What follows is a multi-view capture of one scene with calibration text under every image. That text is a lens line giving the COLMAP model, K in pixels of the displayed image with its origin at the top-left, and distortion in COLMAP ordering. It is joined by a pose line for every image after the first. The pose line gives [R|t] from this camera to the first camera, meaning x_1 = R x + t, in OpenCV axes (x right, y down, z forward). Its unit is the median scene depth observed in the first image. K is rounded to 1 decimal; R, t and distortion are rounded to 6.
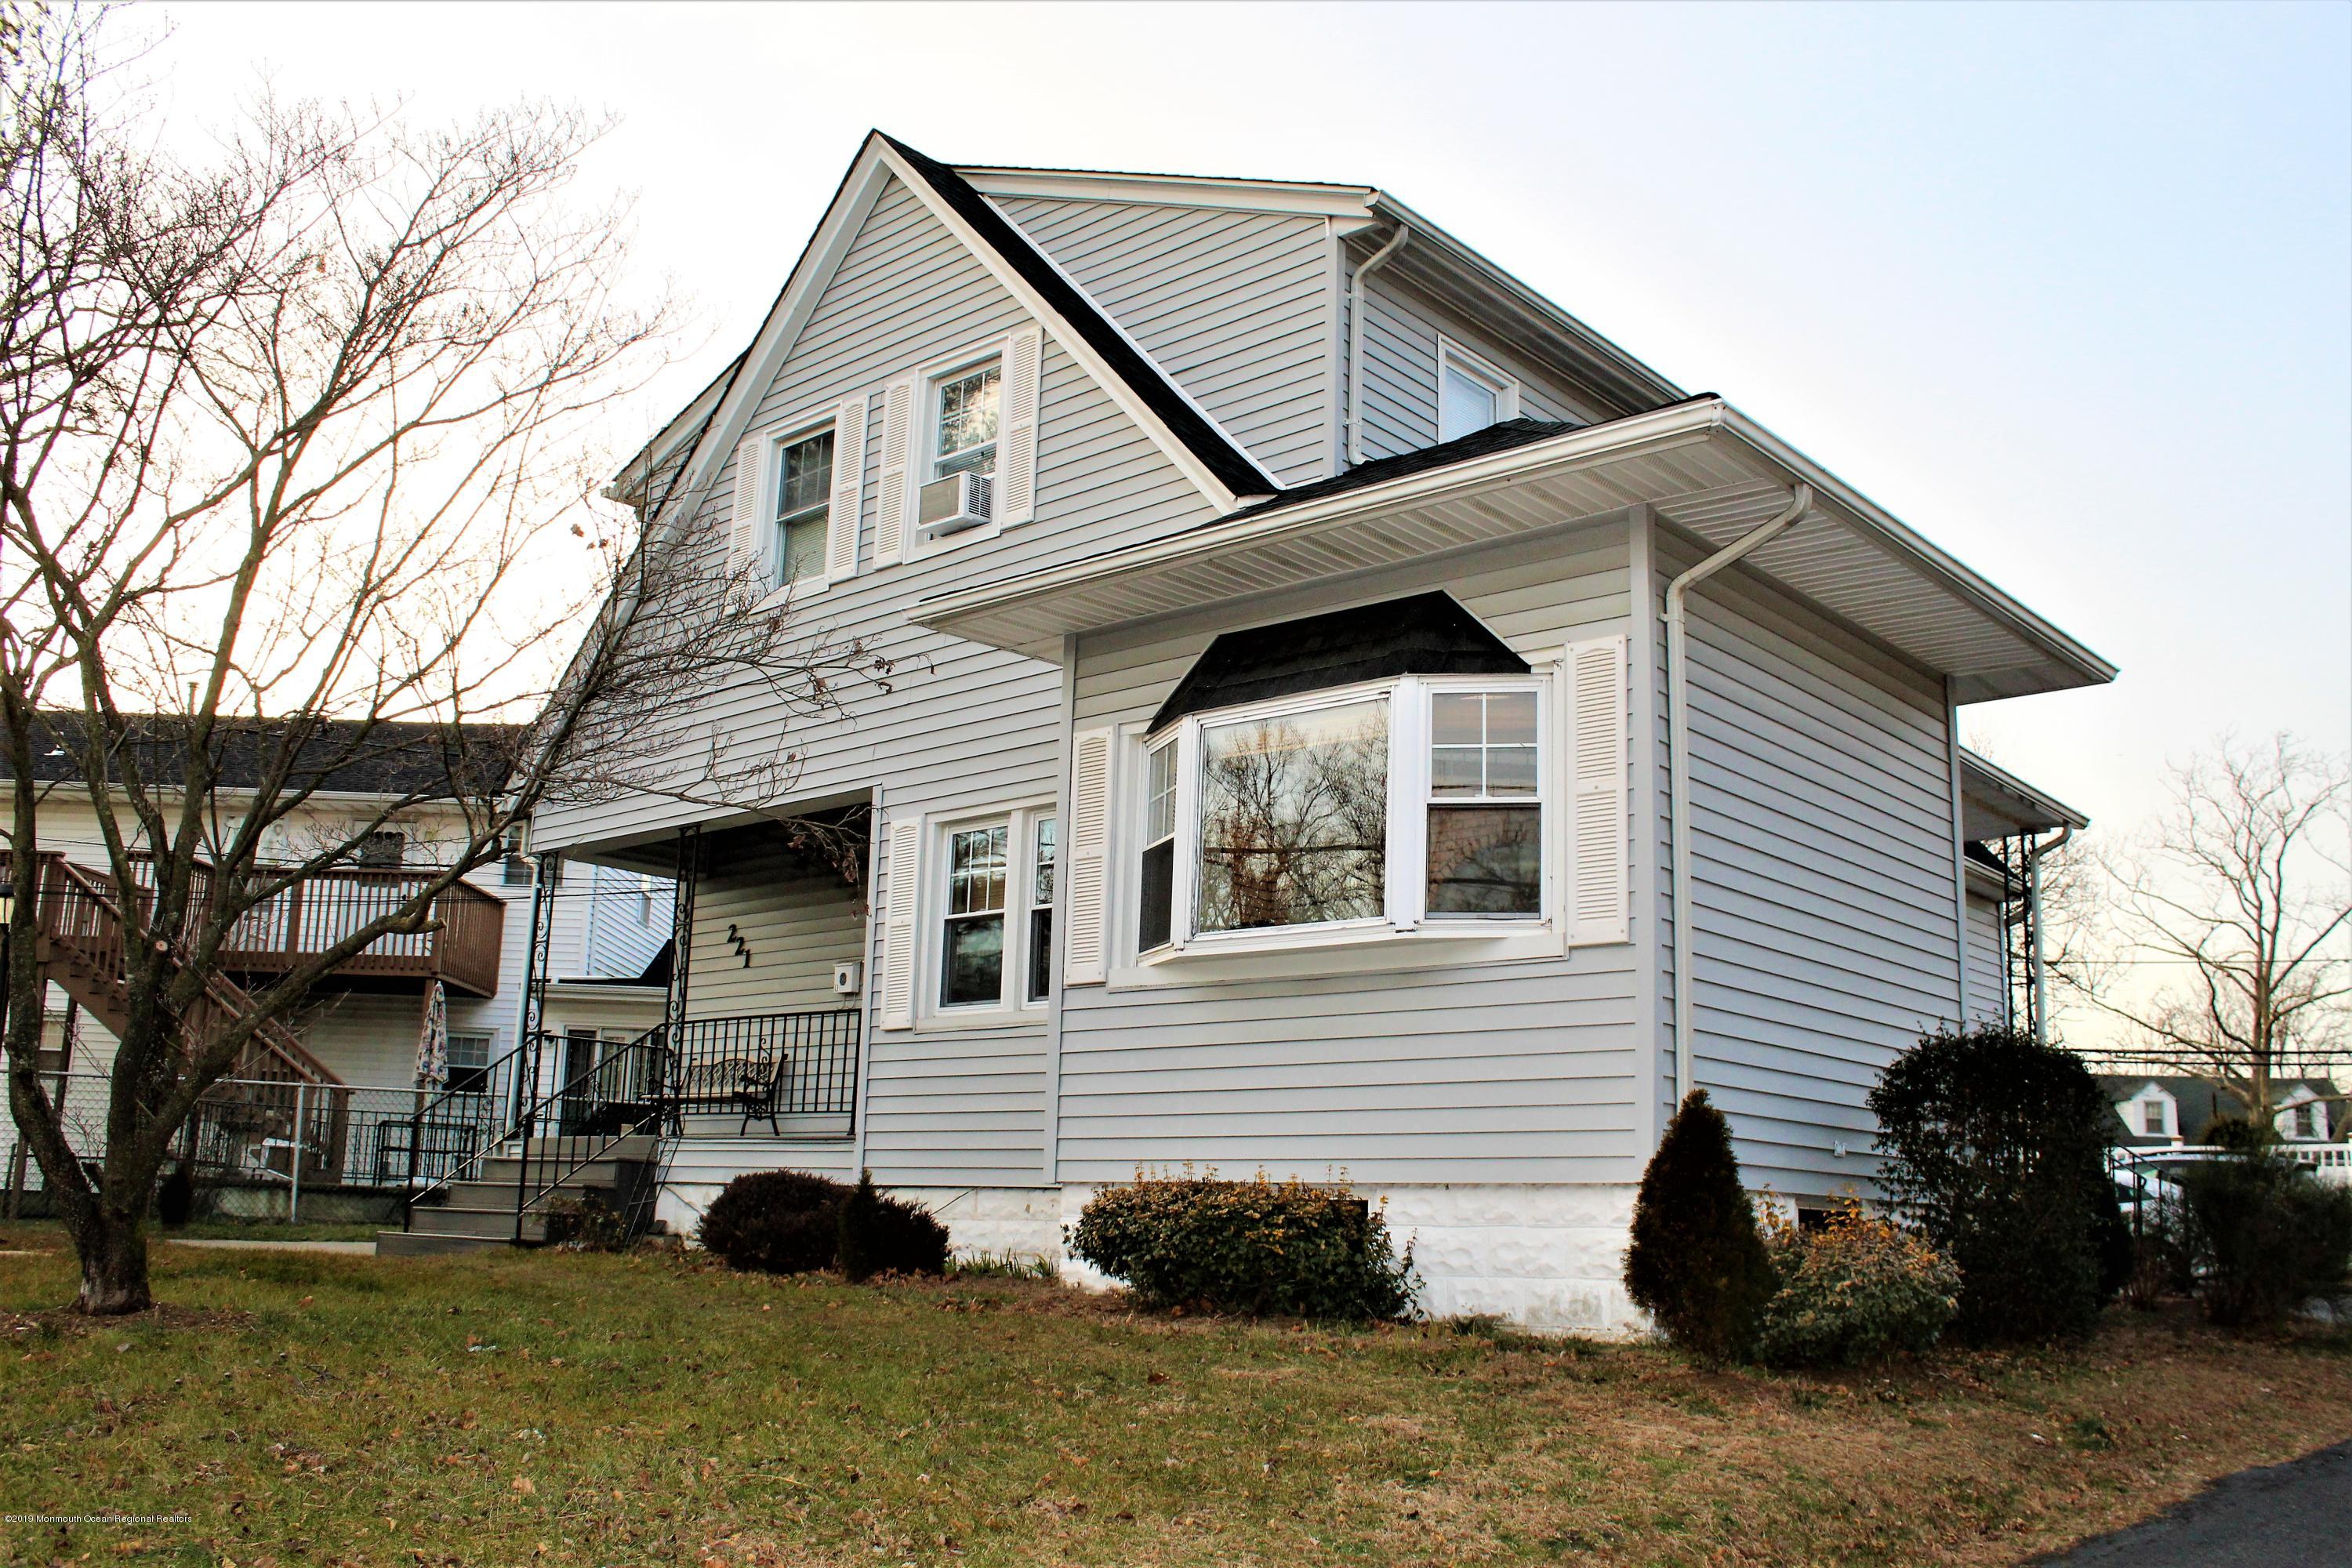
lens RADIAL K [[2076.2, 0, 1174.5], [0, 2076.2, 784.4], [0, 0, 1]] dist [-0.070682, 0.008000]
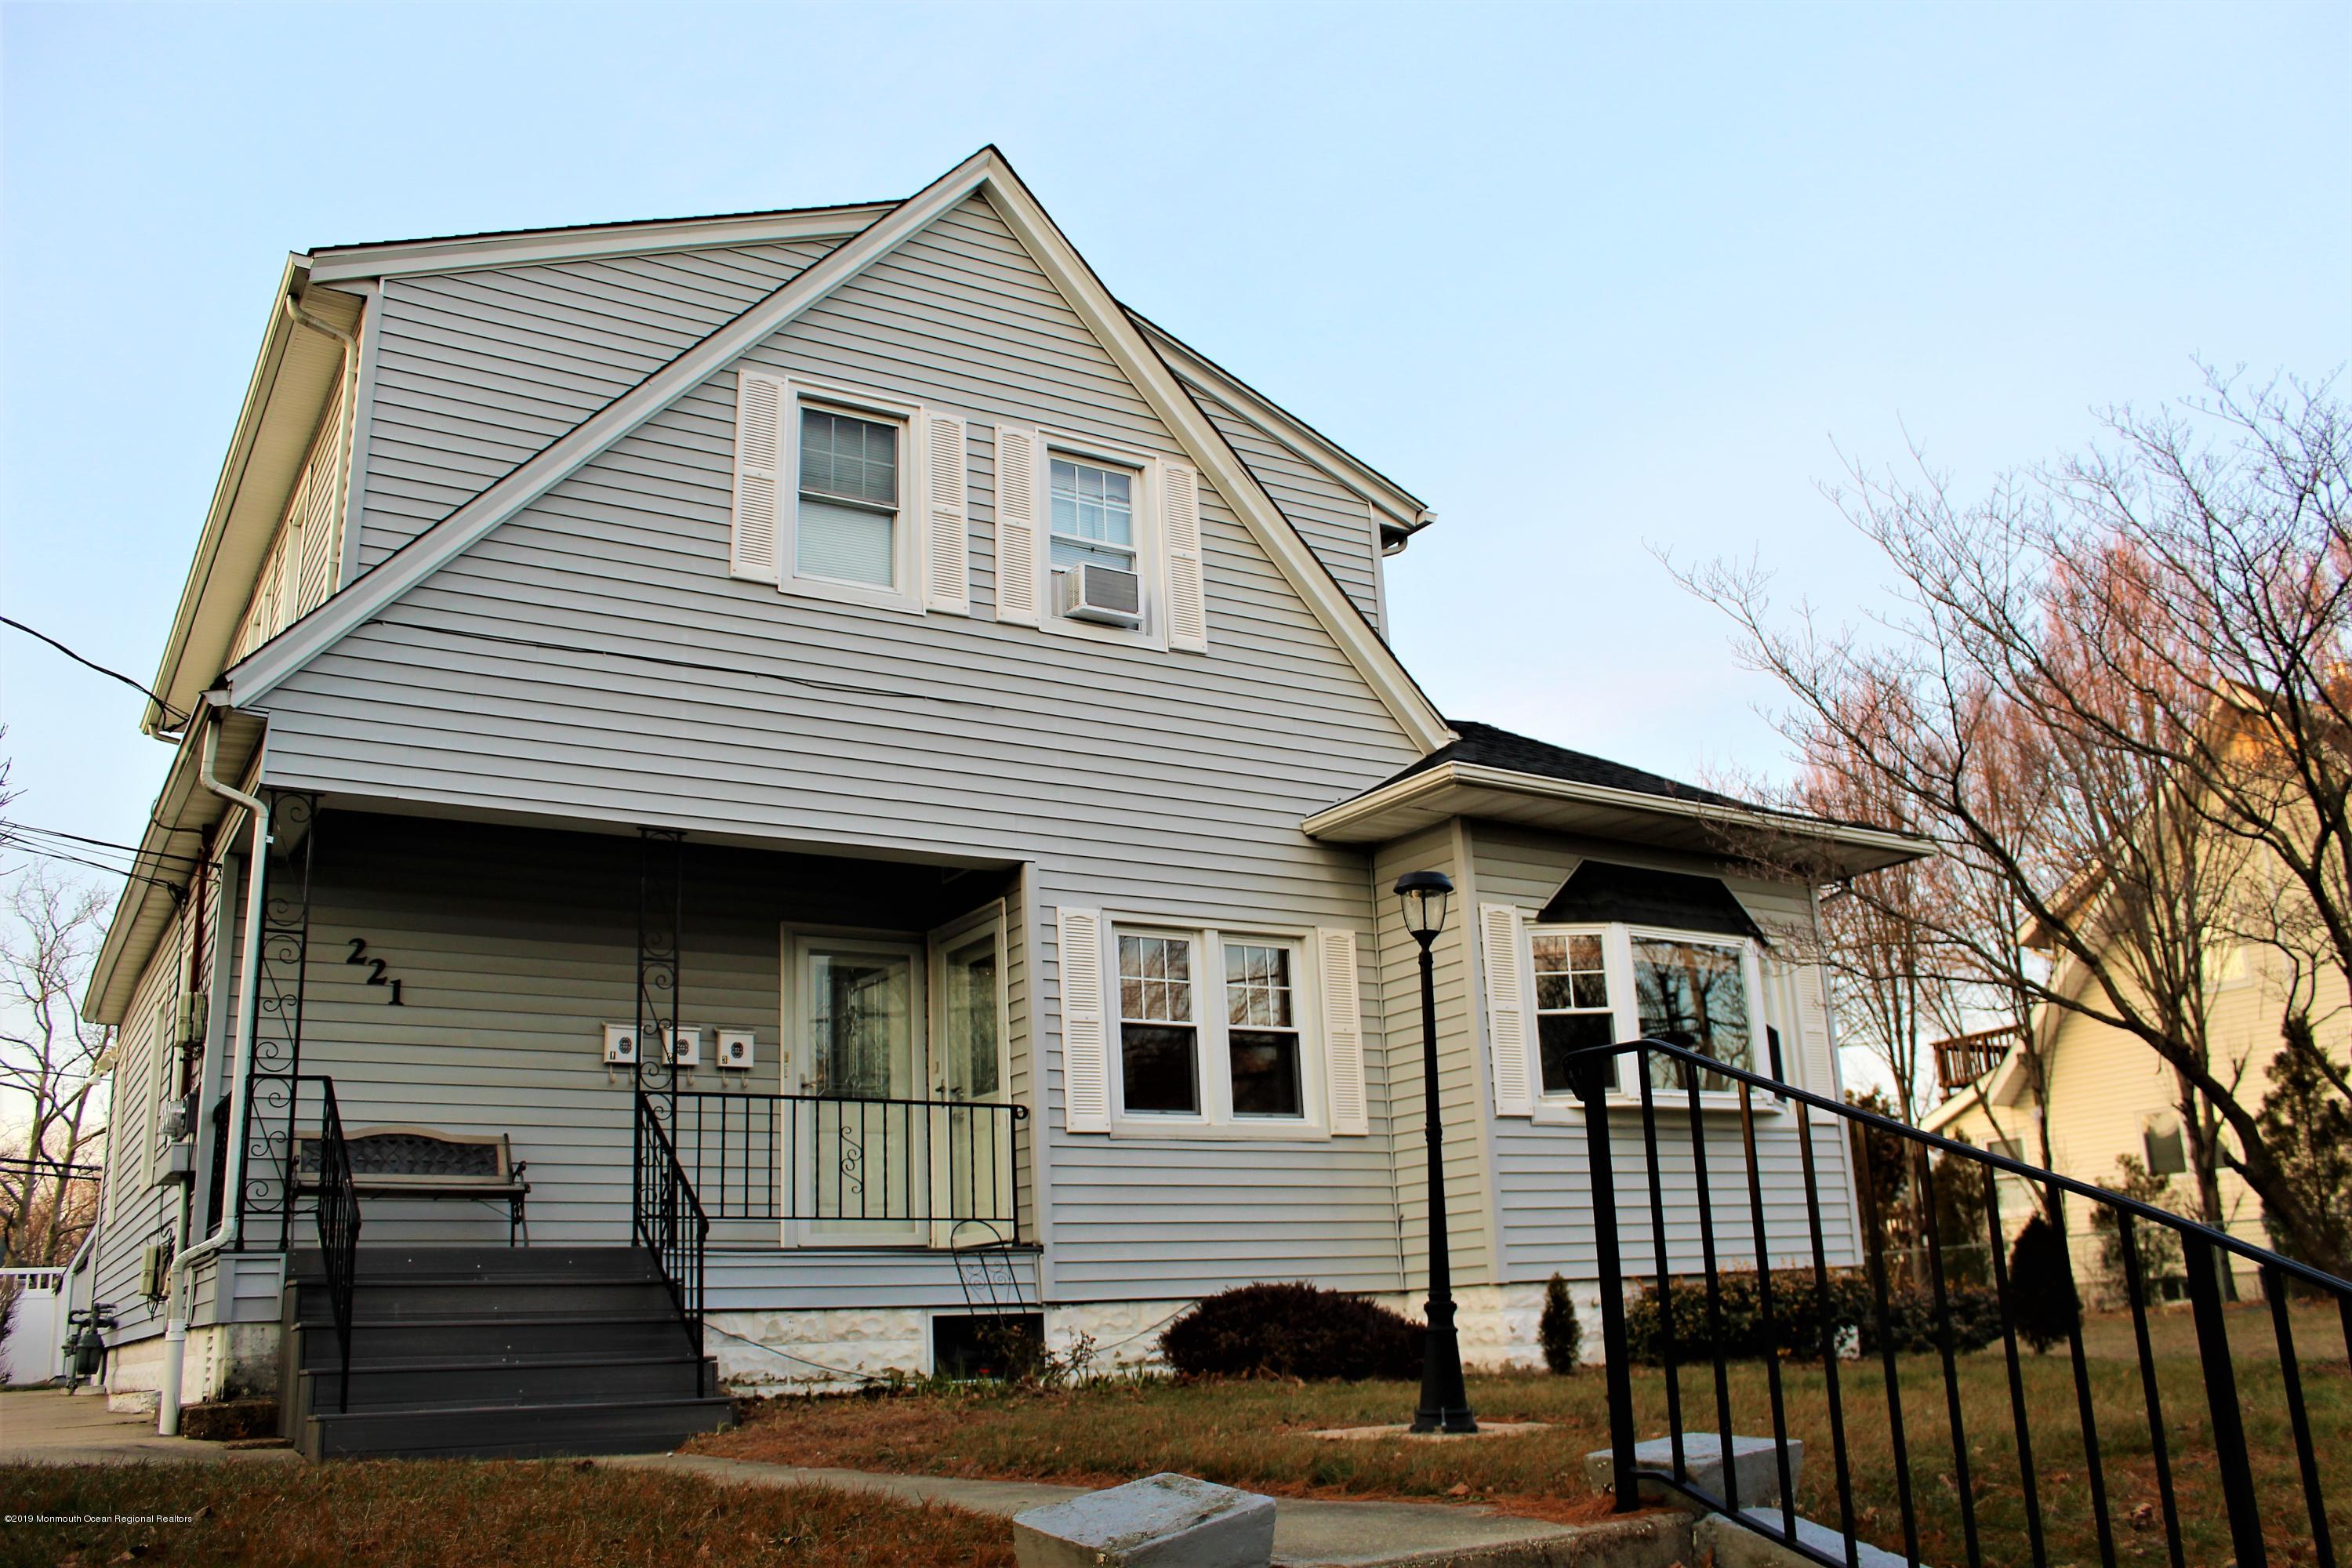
lens RADIAL K [[1973.0, 0, 1173.2], [0, 1973.0, 791.2], [0, 0, 1]] dist [-0.146960, 0.119446]
pose [[0.268759, 0.215798, 0.938722, -0.973895], [-0.156877, 0.971374, -0.178390, 0.118198], [-0.950346, -0.099320, 0.294919, 0.701978]]
